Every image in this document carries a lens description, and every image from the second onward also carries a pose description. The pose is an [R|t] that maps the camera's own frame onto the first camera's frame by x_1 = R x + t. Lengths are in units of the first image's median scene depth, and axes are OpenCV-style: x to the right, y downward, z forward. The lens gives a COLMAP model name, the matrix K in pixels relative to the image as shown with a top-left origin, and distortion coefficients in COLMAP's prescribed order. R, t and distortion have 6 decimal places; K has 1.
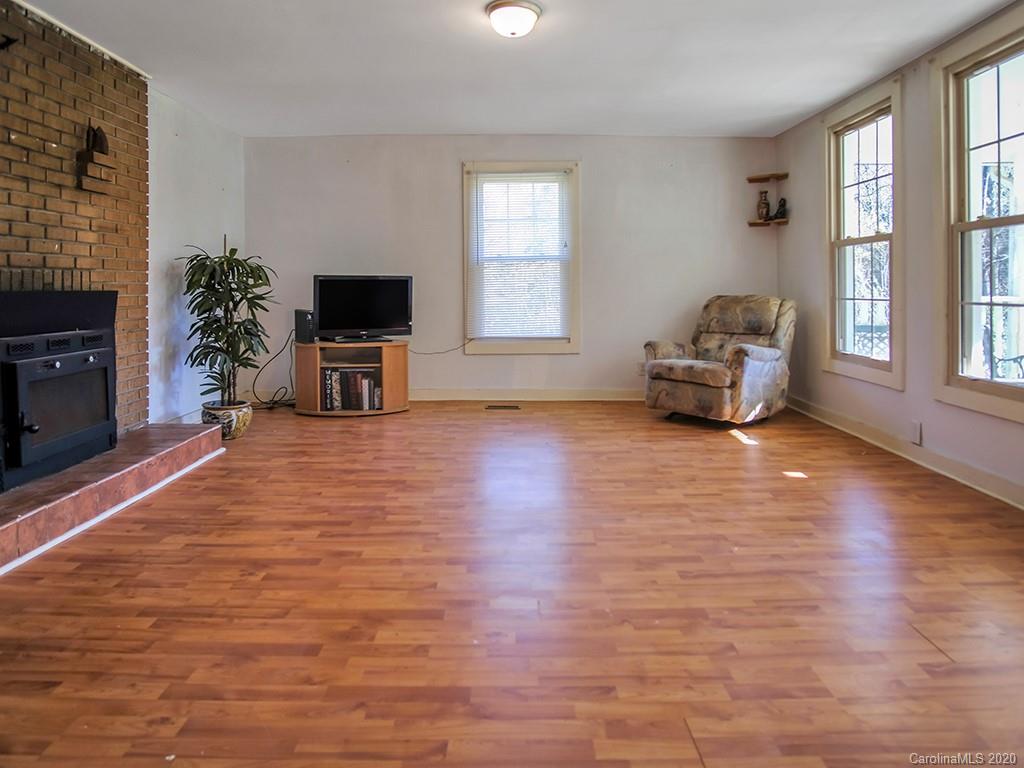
lens RADIAL K [[645.3, 0, 505.0], [0, 645.3, 284.5], [0, 0, 1]] dist [-0.022289, 0.000343]
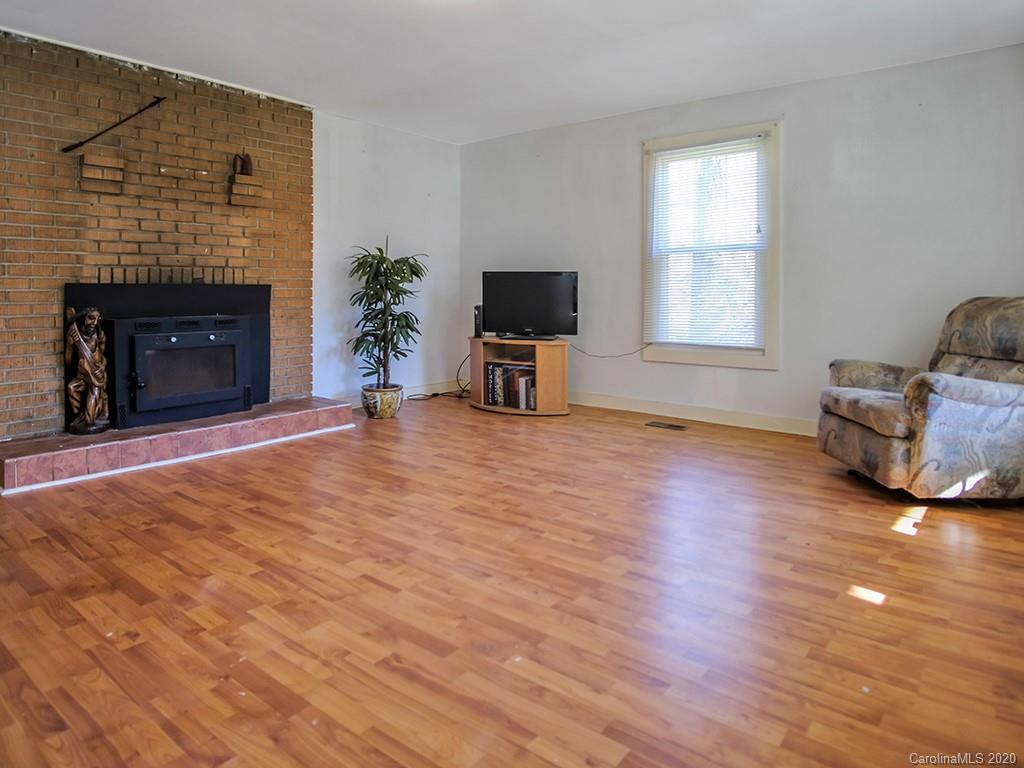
lens RADIAL K [[645.3, 0, 505.0], [0, 645.3, 284.5], [0, 0, 1]] dist [-0.022289, 0.000343]
pose [[0.782110, 0.001849, -0.623138, 0.434167], [-0.001979, 0.999998, 0.000484, 0.006830], [0.623137, 0.000855, 0.782112, 0.255657]]
